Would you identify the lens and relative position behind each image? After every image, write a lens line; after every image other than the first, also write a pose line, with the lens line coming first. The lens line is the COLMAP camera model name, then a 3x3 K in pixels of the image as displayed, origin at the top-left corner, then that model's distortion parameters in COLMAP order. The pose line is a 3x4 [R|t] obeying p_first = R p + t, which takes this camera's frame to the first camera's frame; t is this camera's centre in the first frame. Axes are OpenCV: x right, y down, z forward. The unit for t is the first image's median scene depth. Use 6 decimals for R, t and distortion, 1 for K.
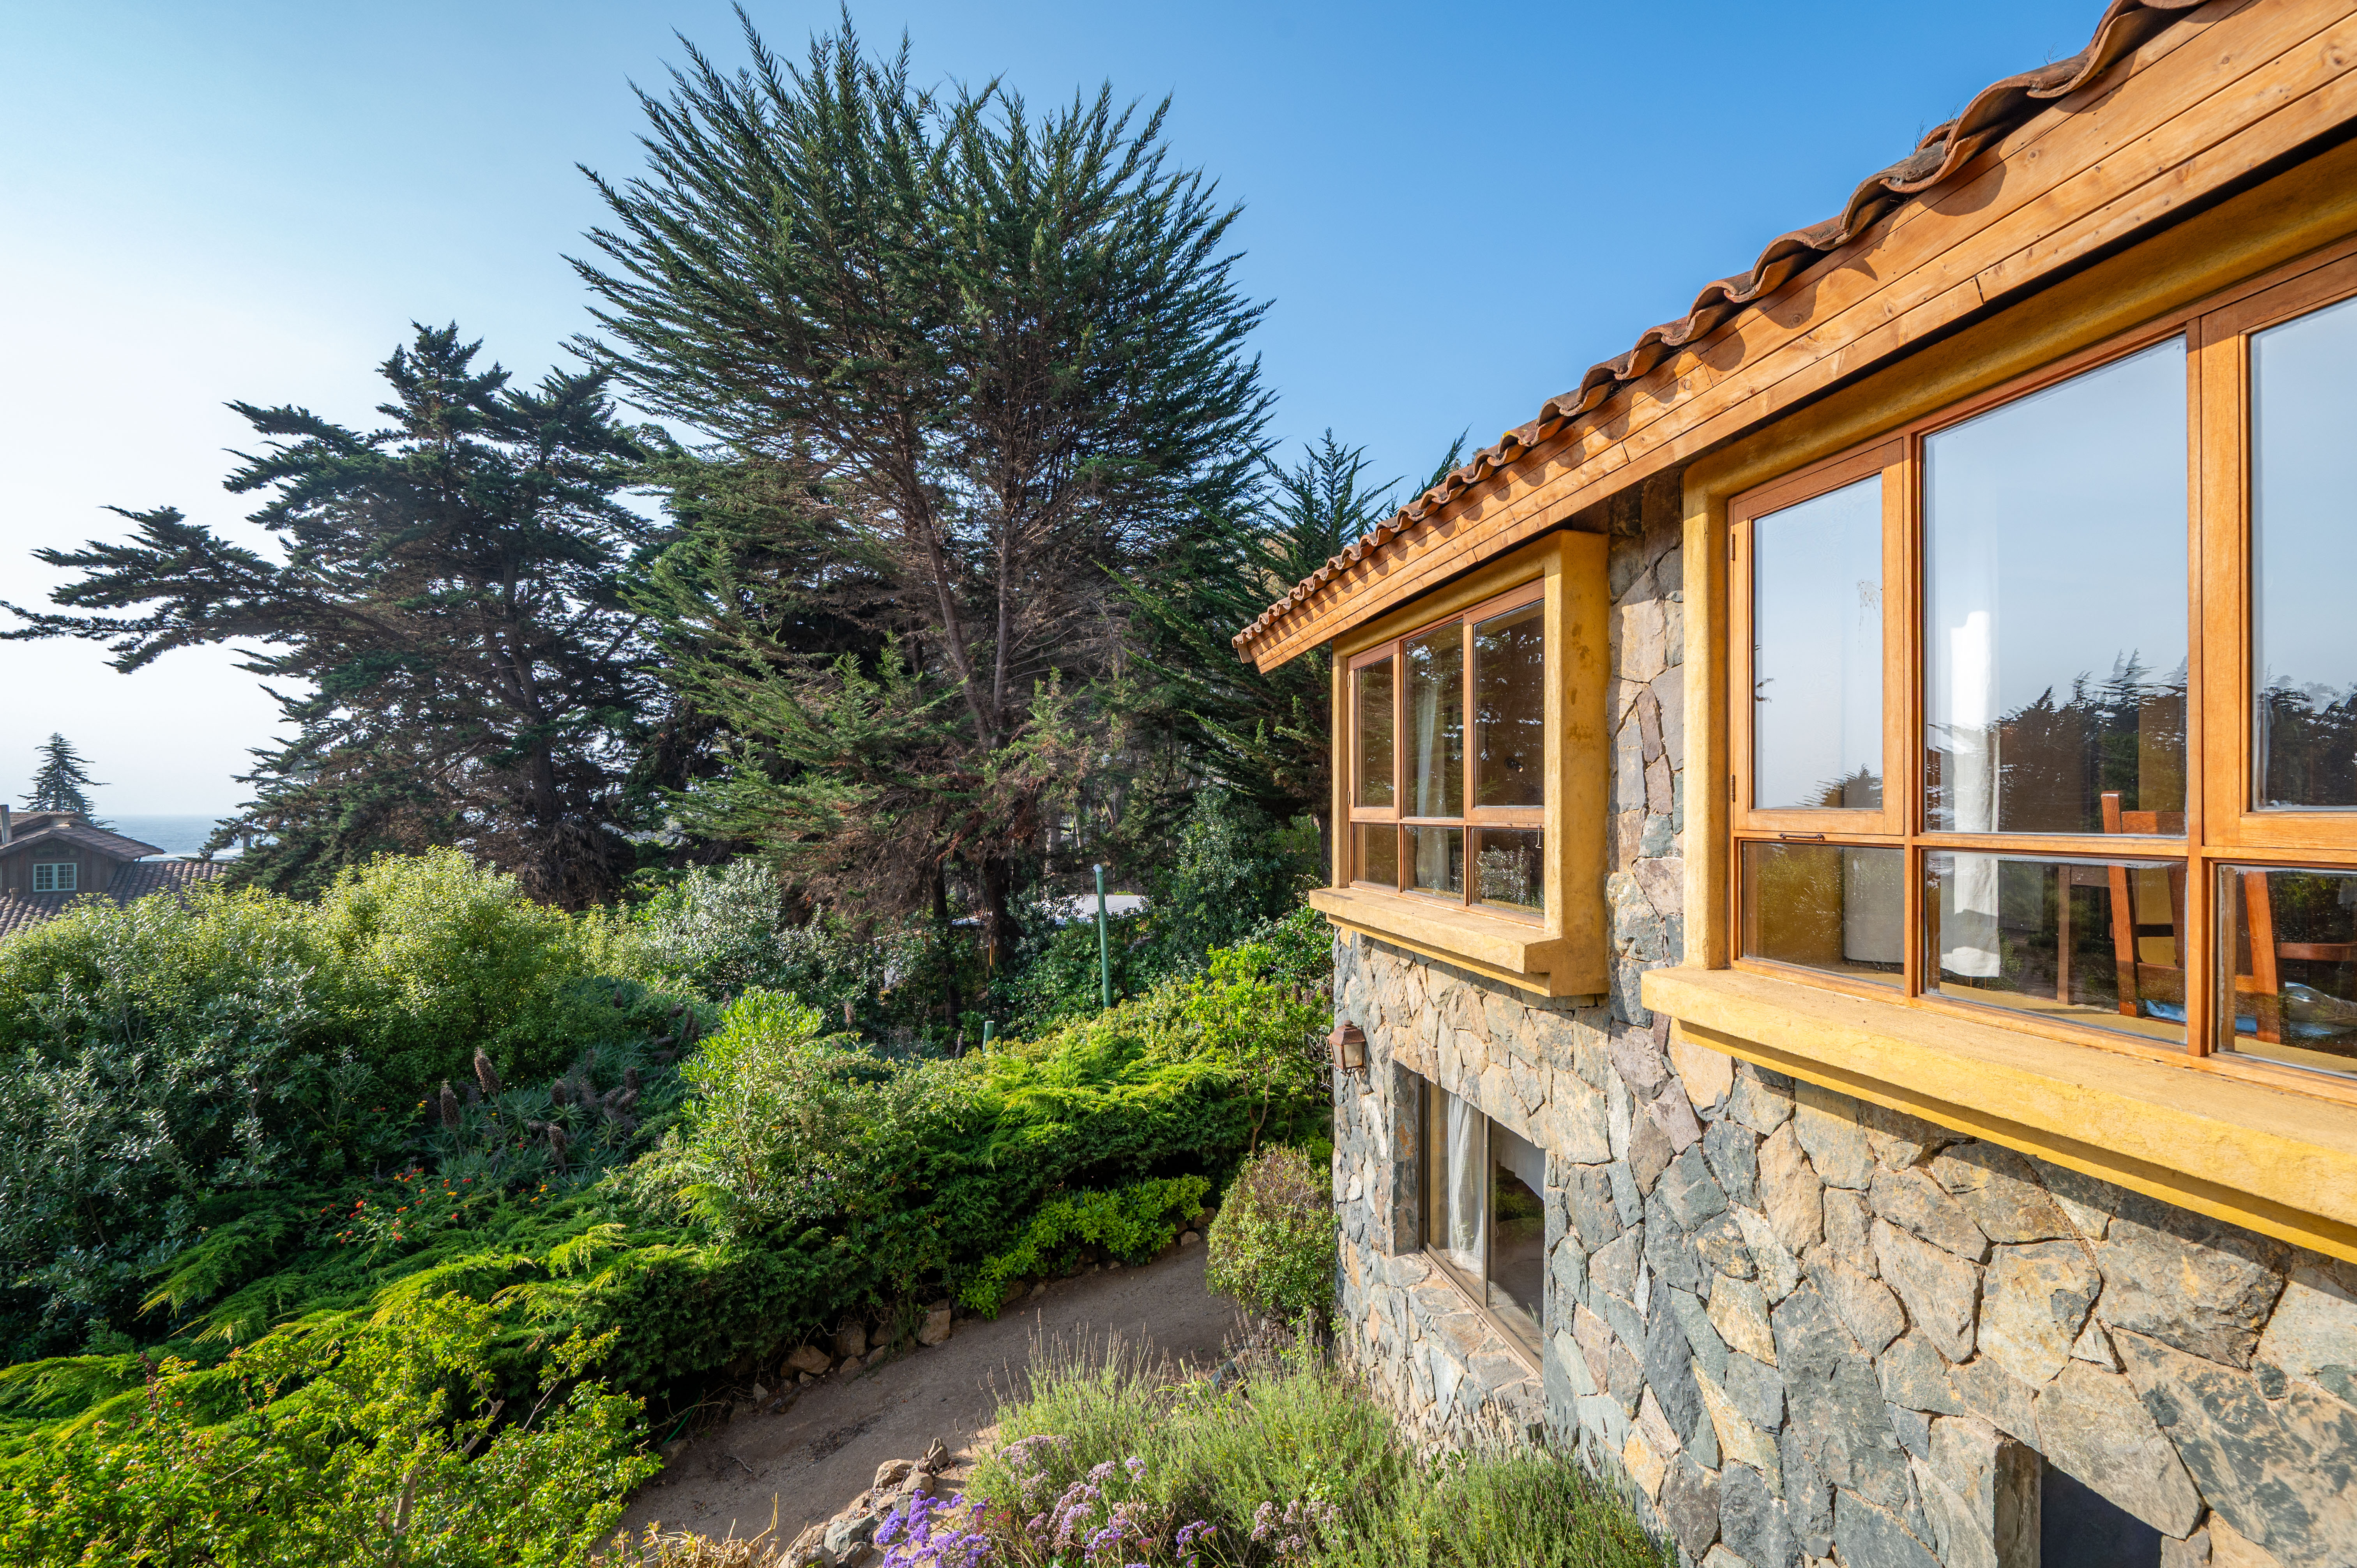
lens RADIAL K [[981.5, 0, 1262.1], [0, 981.5, 801.3], [0, 0, 1]] dist [-0.003510, -0.000296]
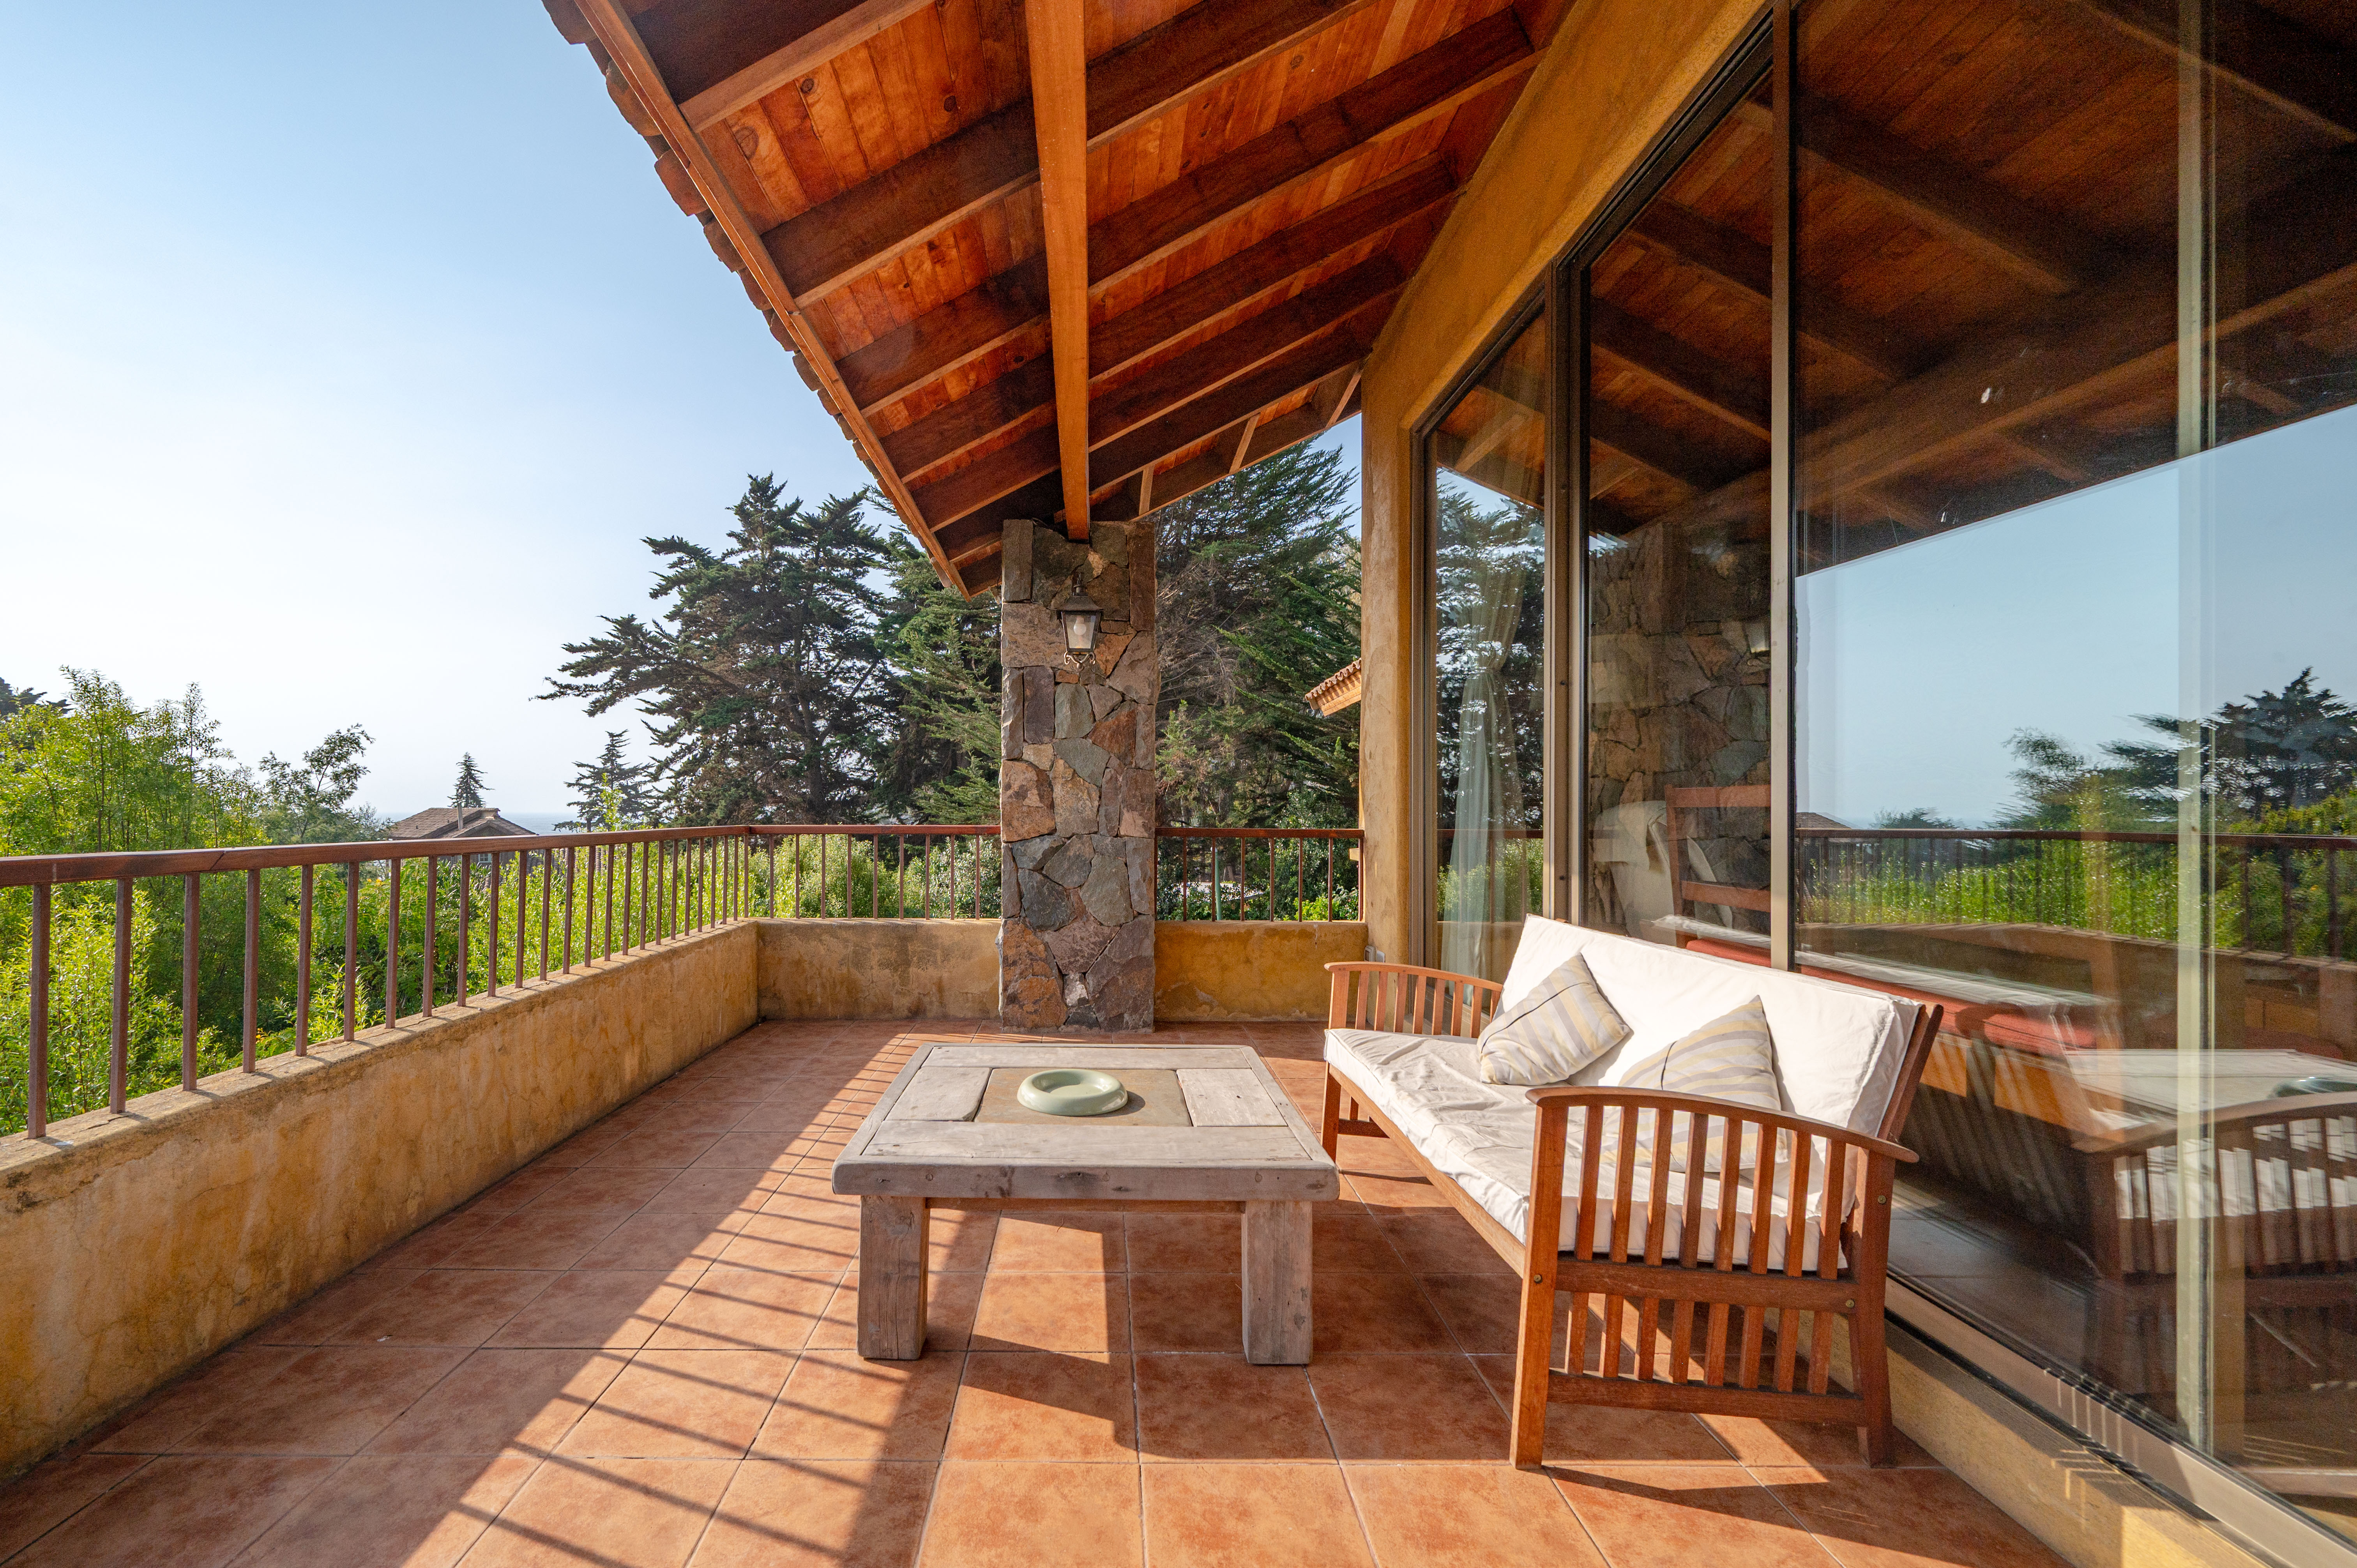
lens RADIAL K [[981.5, 0, 1080.0], [0, 981.5, 811.6], [0, 0, 1]] dist [-0.003510, -0.000296]
pose [[0.959375, 0.003646, -0.282109, 0.031408], [-0.001493, 0.999968, 0.007848, 0.006354], [0.282129, -0.007108, 0.959350, -0.292979]]
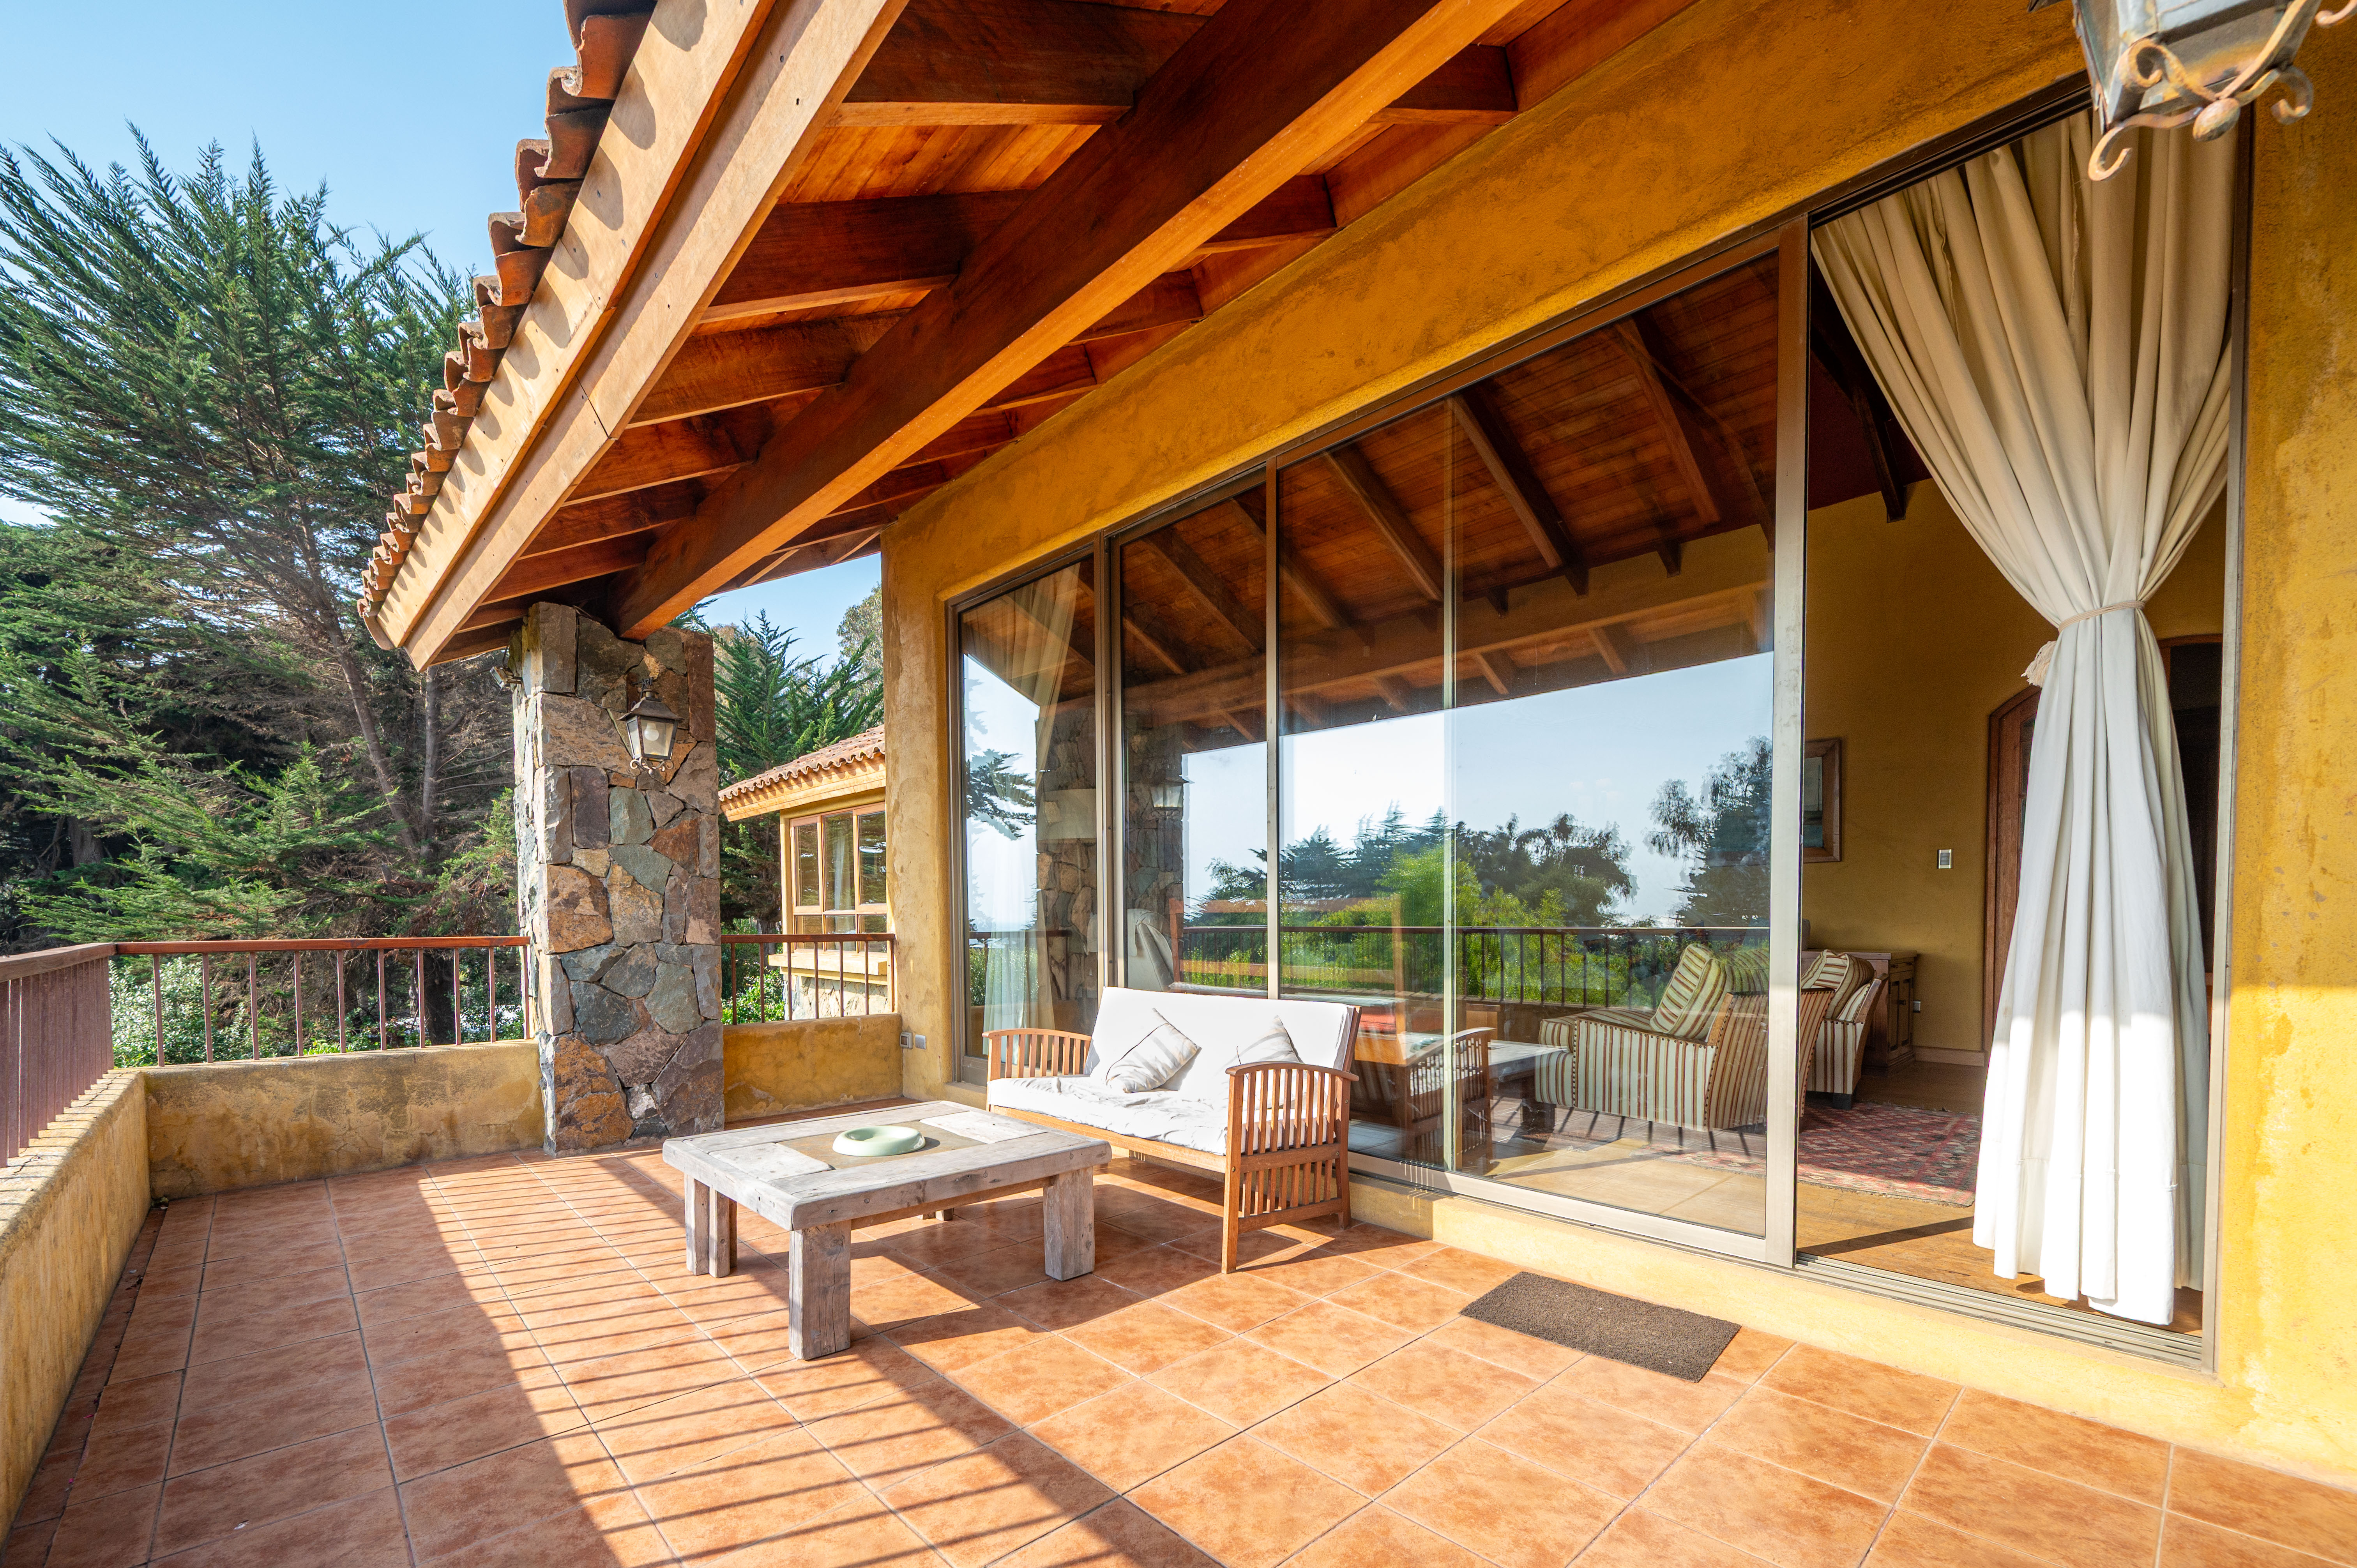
lens RADIAL K [[981.5, 0, 1197.6], [0, 981.5, 958.8], [0, 0, 1]] dist [-0.003510, -0.000296]
pose [[0.881370, -0.023003, 0.471866, -0.039089], [0.000238, 0.998835, 0.048248, 0.006201], [-0.472427, -0.042412, 0.880349, -0.338757]]
